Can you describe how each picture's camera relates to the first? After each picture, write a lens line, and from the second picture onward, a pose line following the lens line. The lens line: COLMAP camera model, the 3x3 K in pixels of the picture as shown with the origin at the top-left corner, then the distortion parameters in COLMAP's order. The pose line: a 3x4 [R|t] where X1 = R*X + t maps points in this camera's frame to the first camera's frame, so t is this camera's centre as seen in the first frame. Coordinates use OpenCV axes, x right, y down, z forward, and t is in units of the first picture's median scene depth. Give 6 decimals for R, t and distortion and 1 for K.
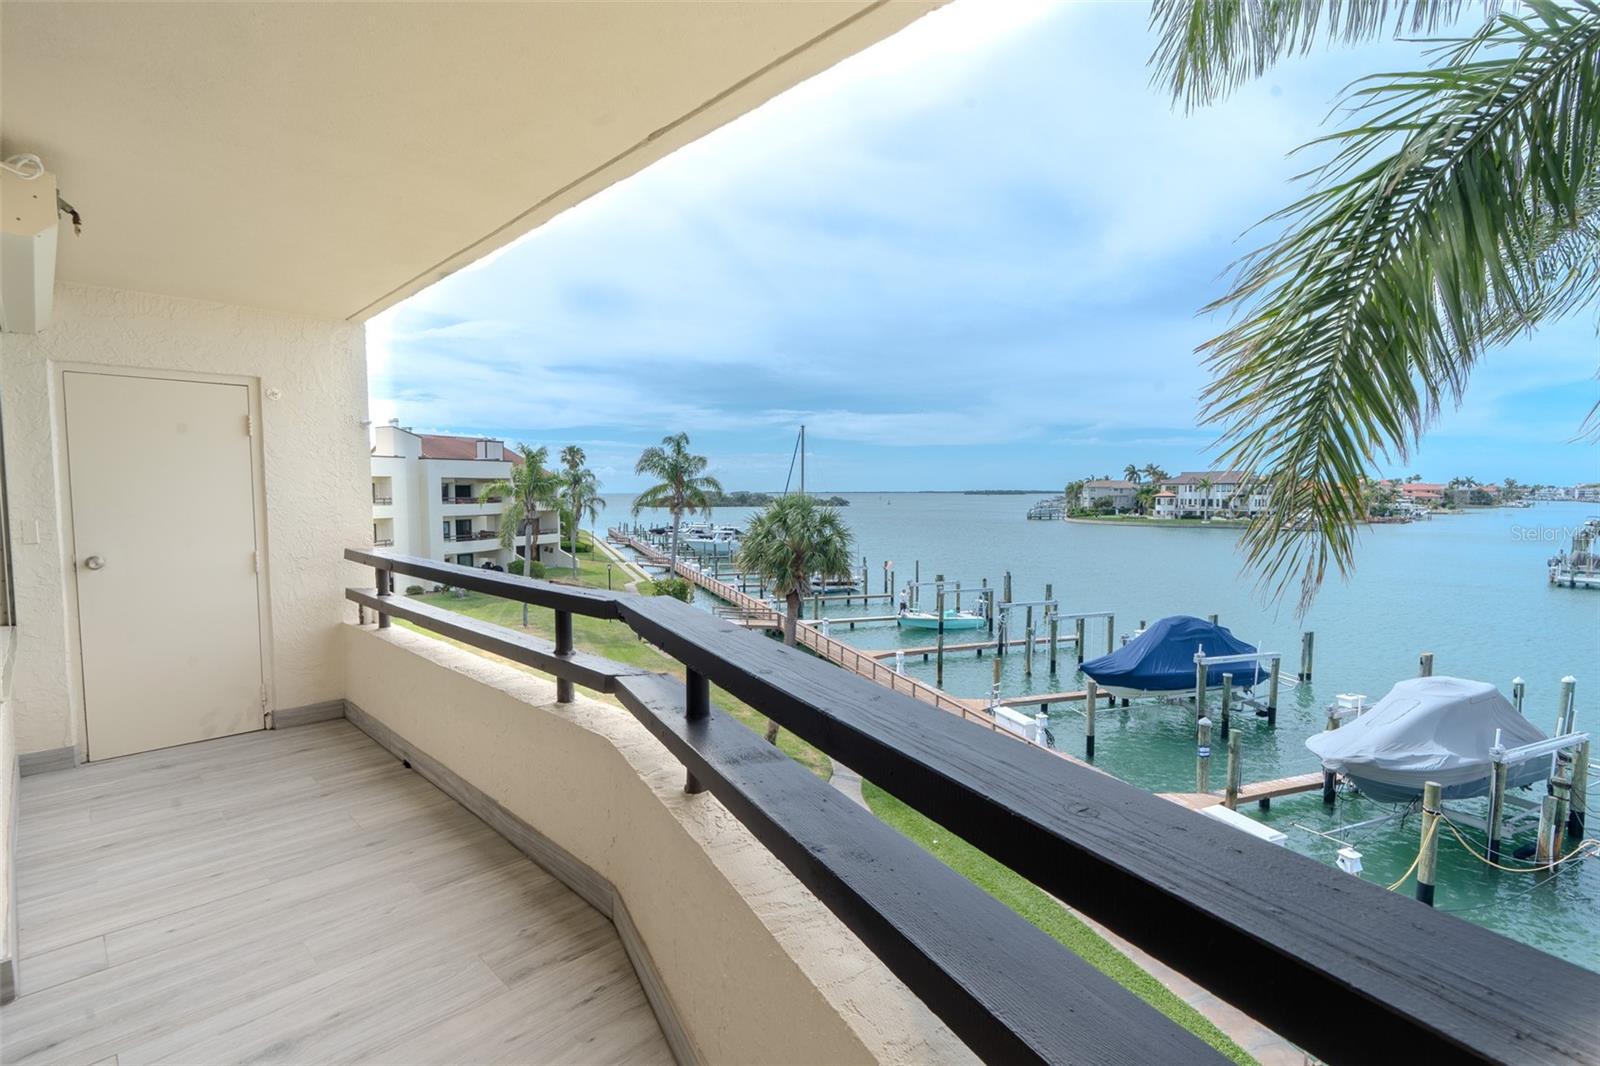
lens RADIAL K [[733.1, 0, 801.2], [0, 733.1, 542.0], [0, 0, 1]] dist [0.016777, -0.000045]
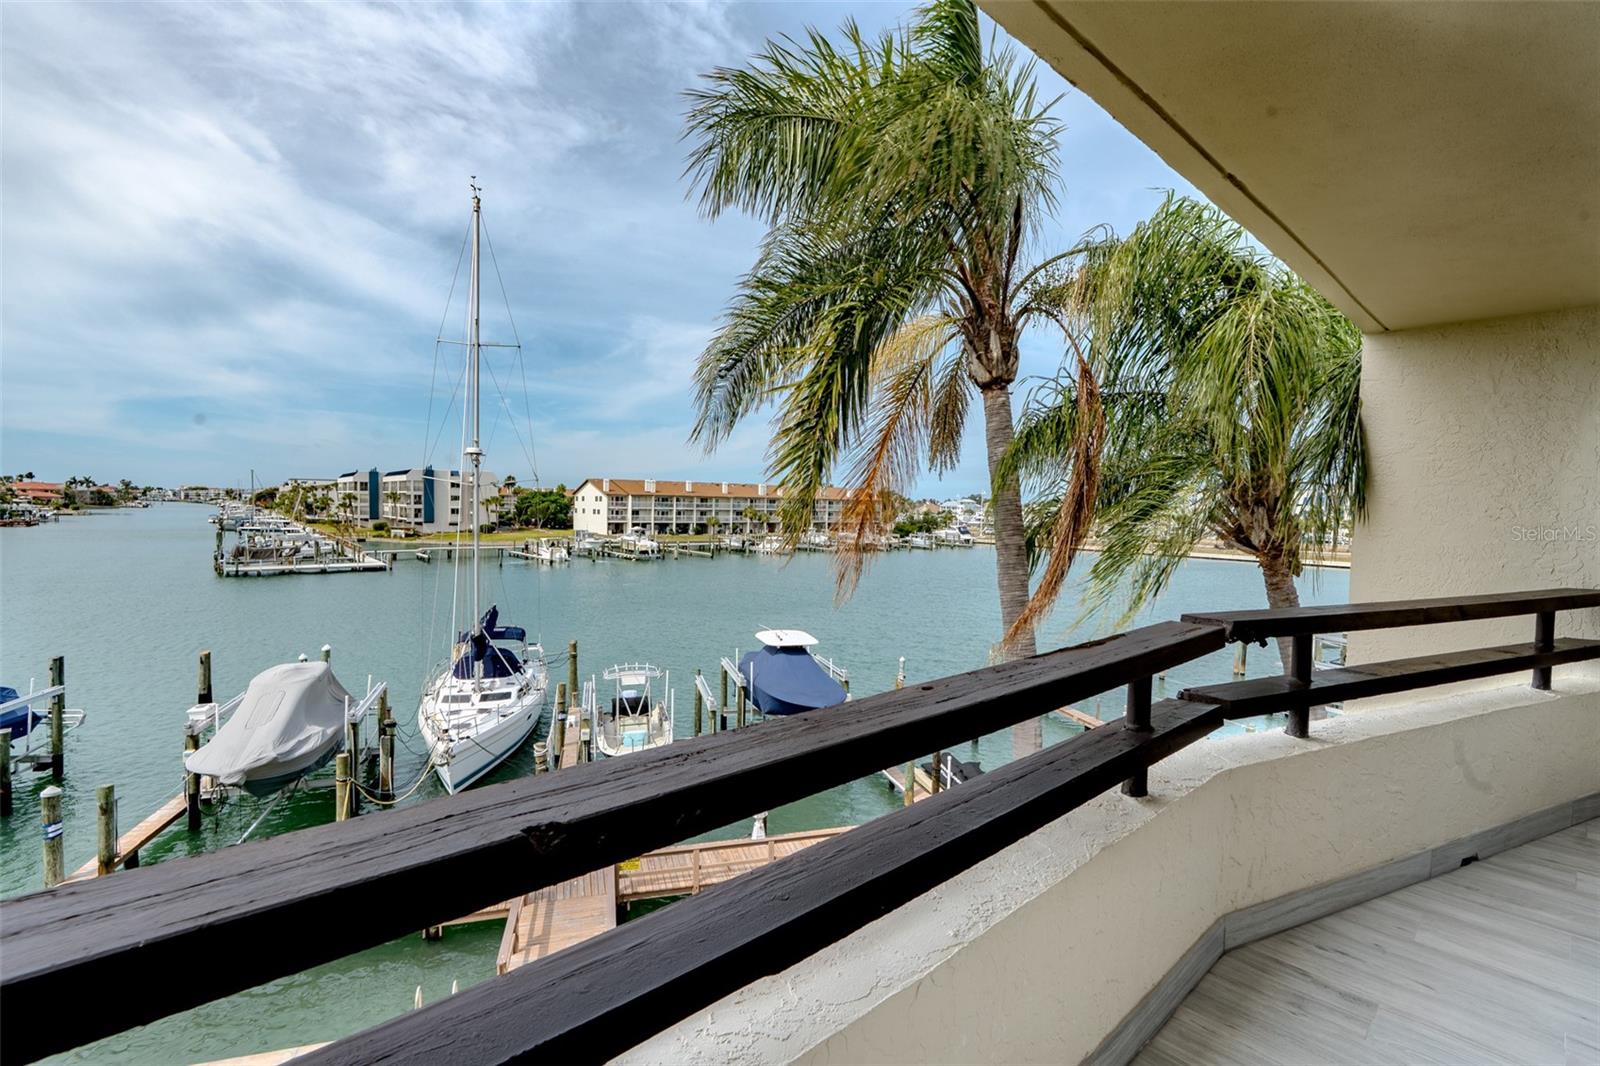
lens RADIAL K [[726.5, 0, 798.0], [0, 726.5, 538.8], [0, 0, 1]] dist [-0.002733, 0.000117]
pose [[0.059459, -0.047141, 0.997117, -0.081847], [0.050782, 0.997734, 0.044142, -0.006765], [-0.996938, 0.048011, 0.061718, 0.099133]]
